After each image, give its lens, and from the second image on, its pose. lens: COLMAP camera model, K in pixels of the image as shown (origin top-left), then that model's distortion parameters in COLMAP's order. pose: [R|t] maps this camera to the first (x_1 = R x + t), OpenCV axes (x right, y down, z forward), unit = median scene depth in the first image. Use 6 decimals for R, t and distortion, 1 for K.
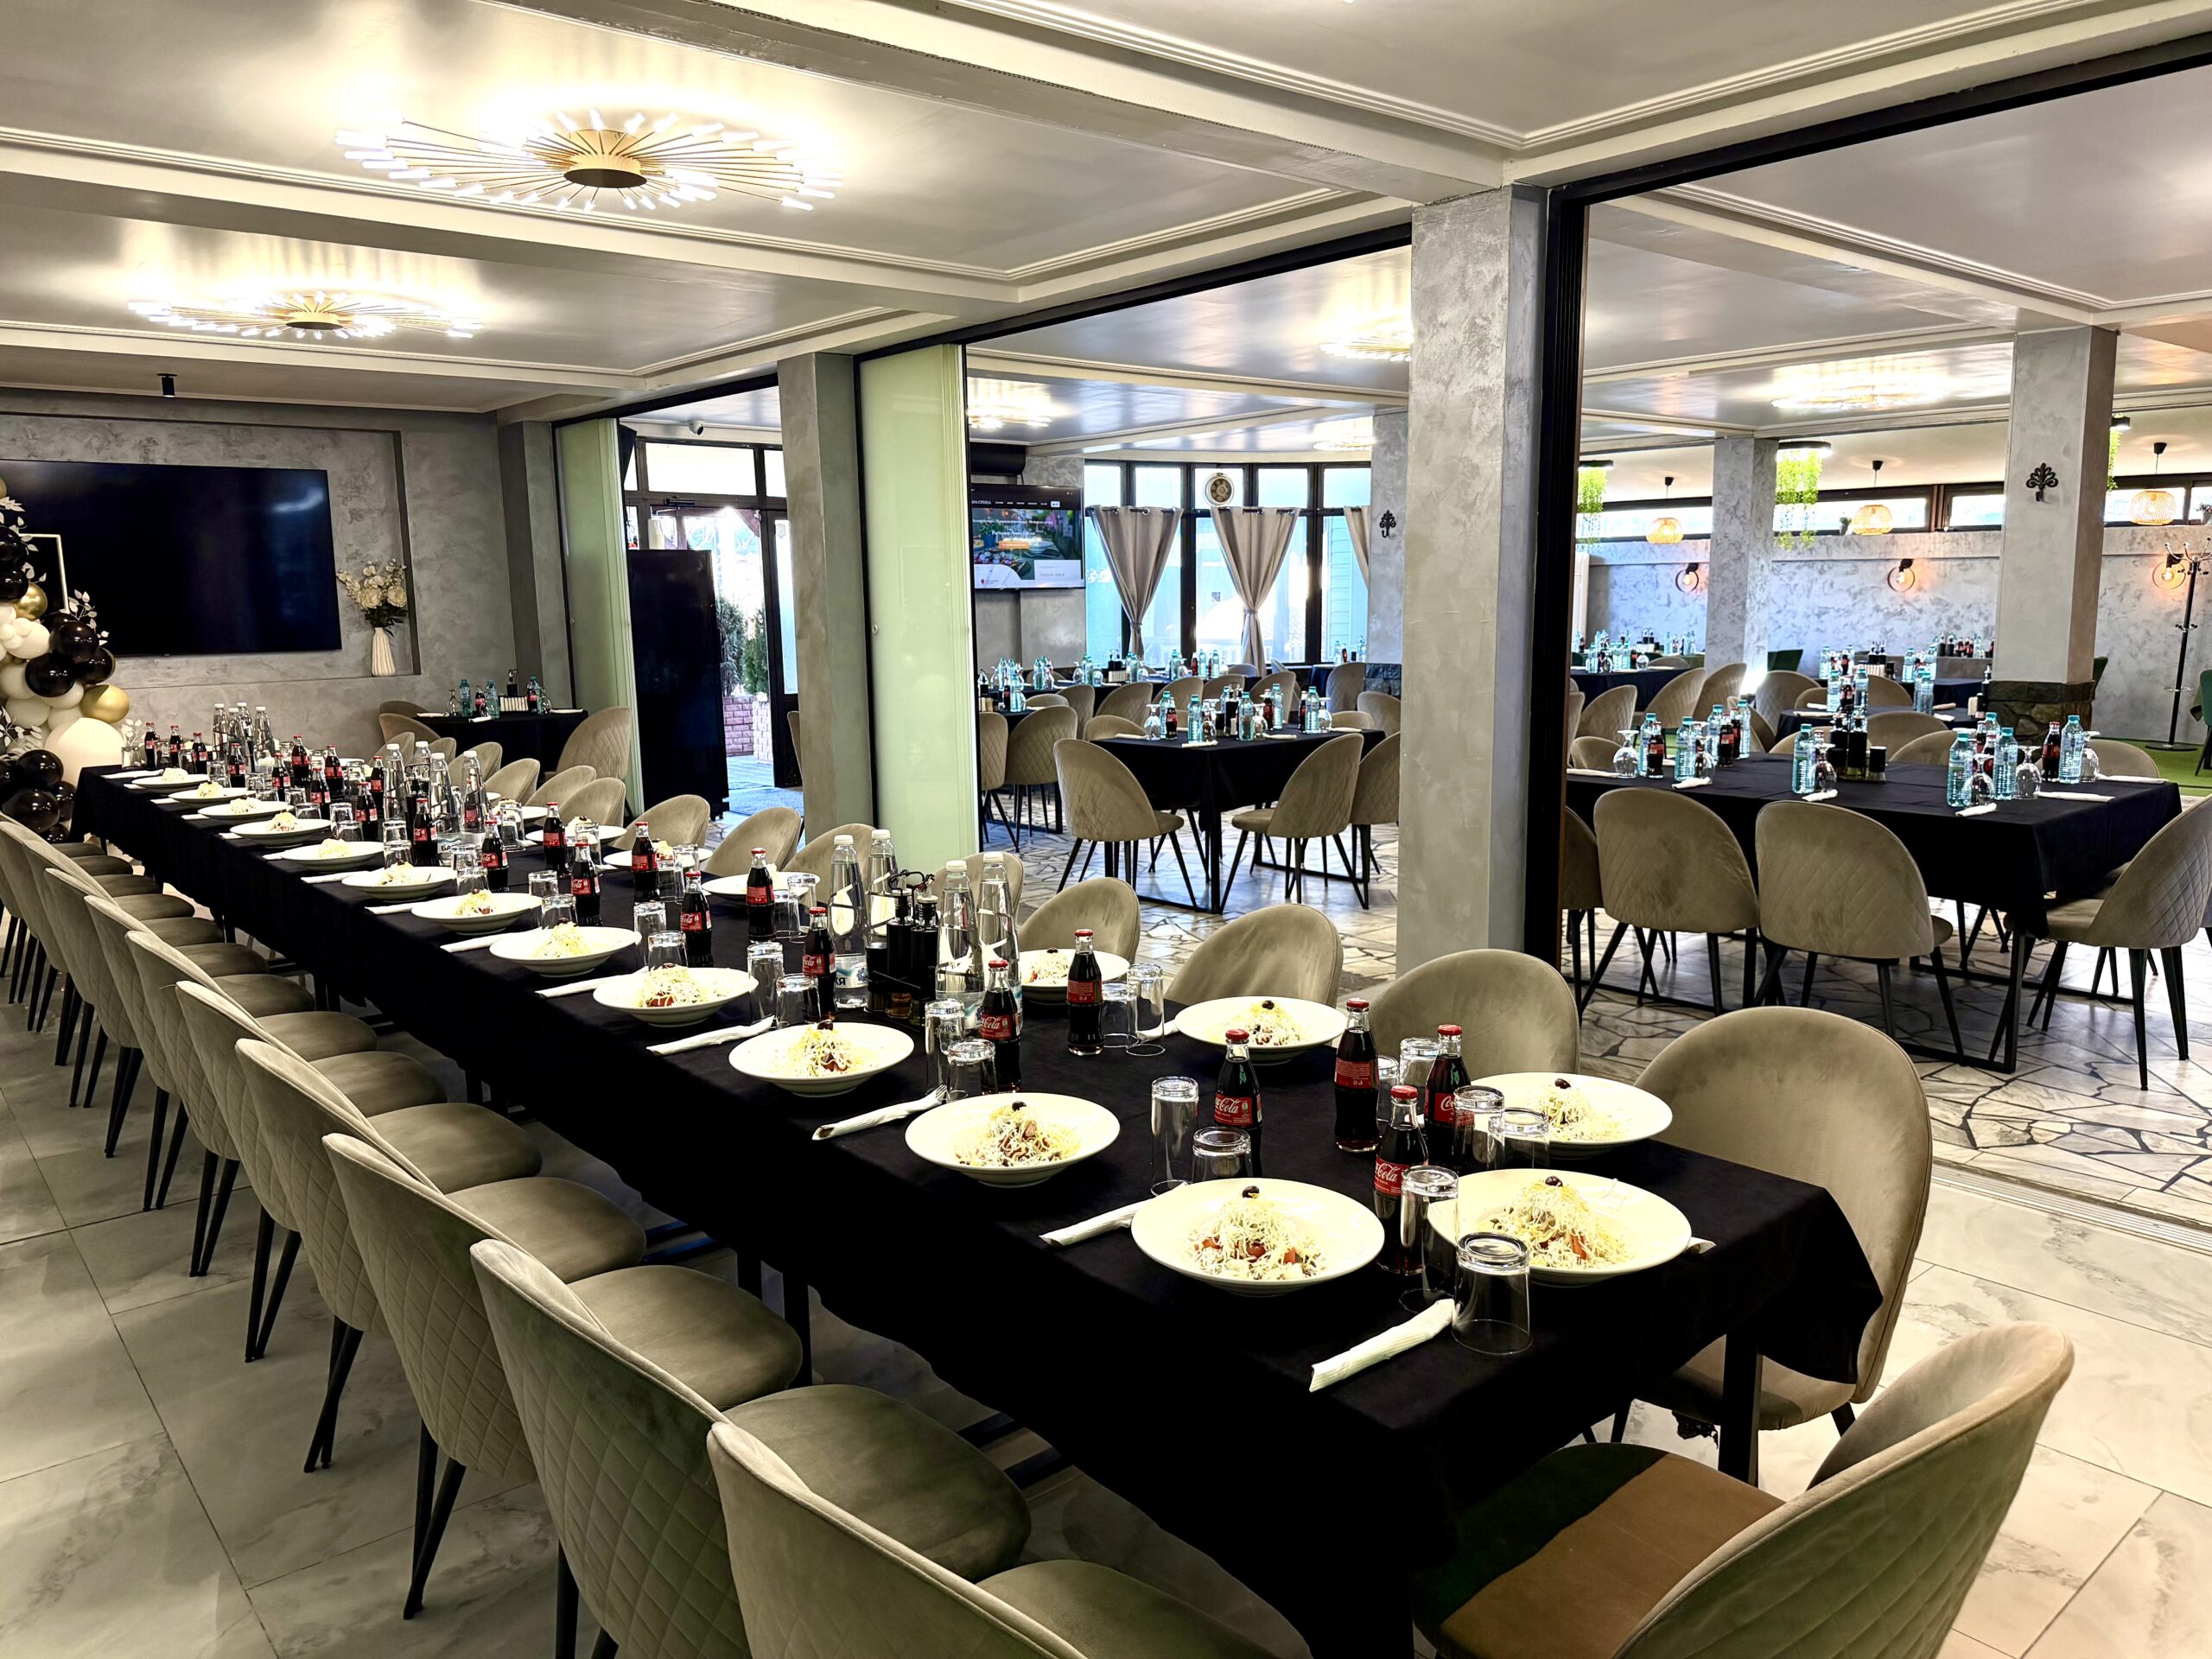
lens RADIAL K [[1546.2, 0, 1106.0], [0, 1546.2, 845.4], [0, 0, 1]] dist [0.064883, -0.070444]
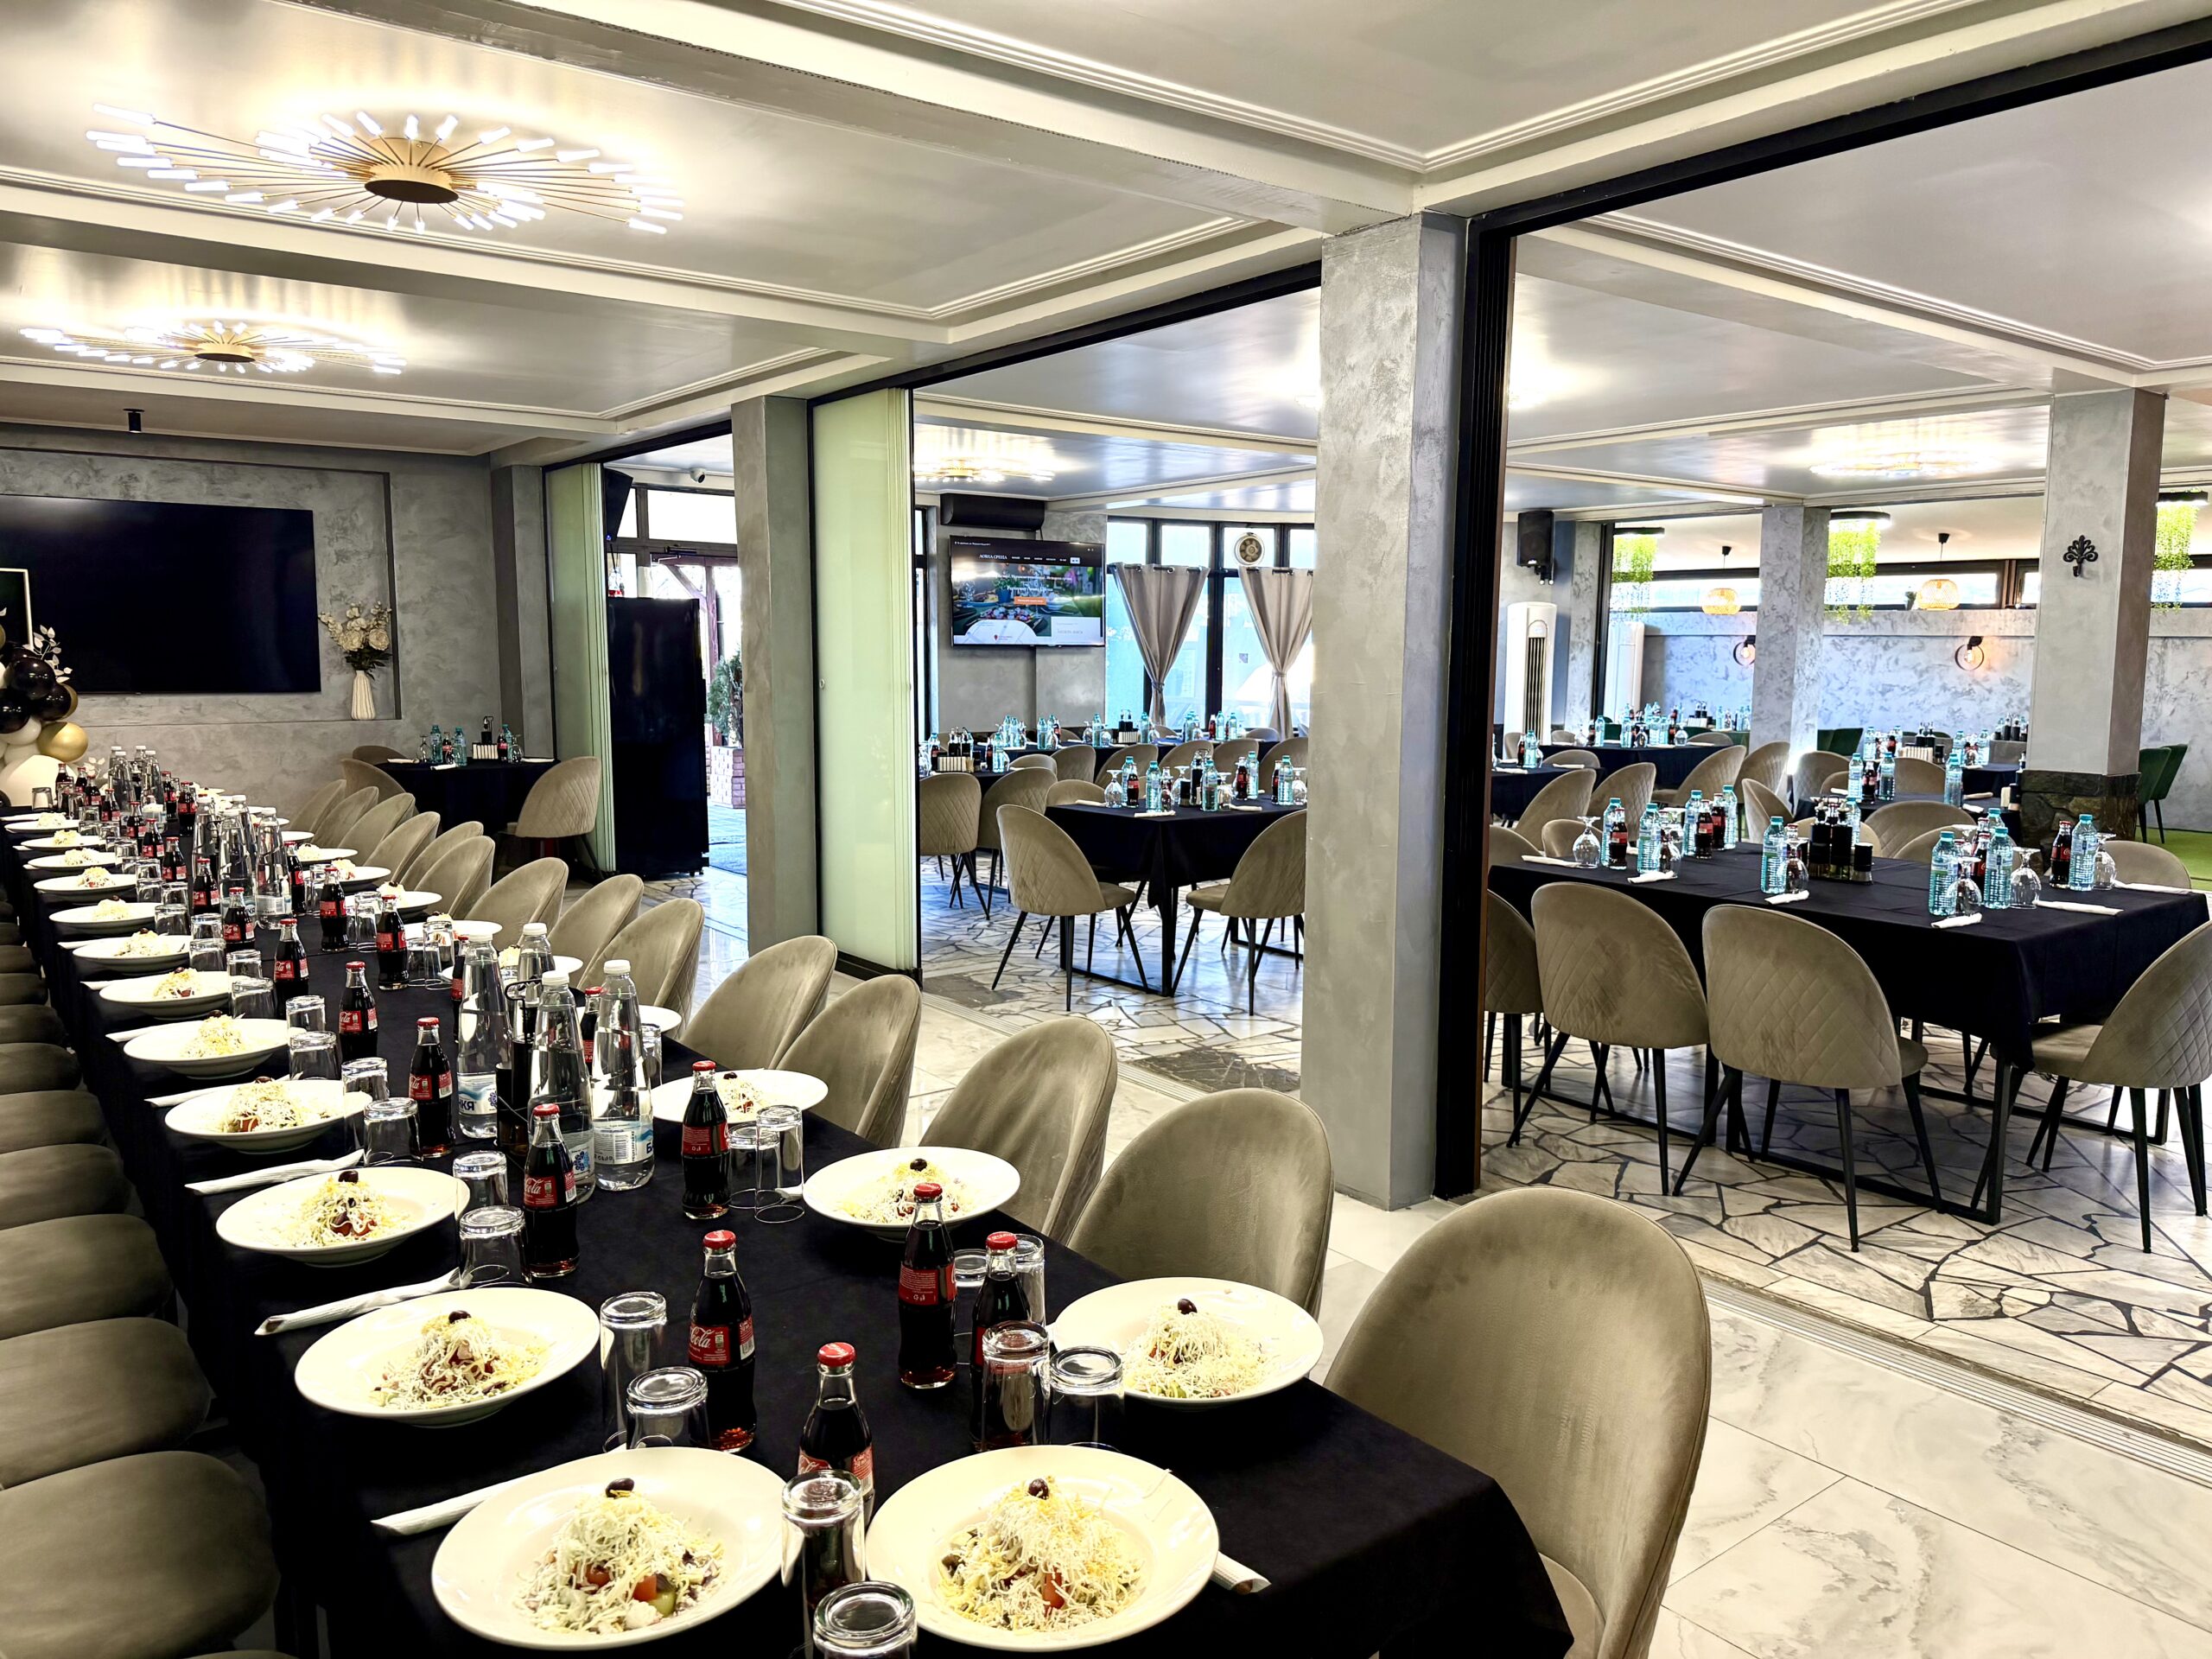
lens RADIAL K [[1546.2, 0, 1113.9], [0, 1546.2, 842.9], [0, 0, 1]] dist [0.064883, -0.070444]
pose [[0.998430, 0.028896, -0.047994, 0.092895], [-0.030699, 0.998834, -0.037269, -0.014445], [0.046861, 0.038683, 0.998152, 0.073517]]
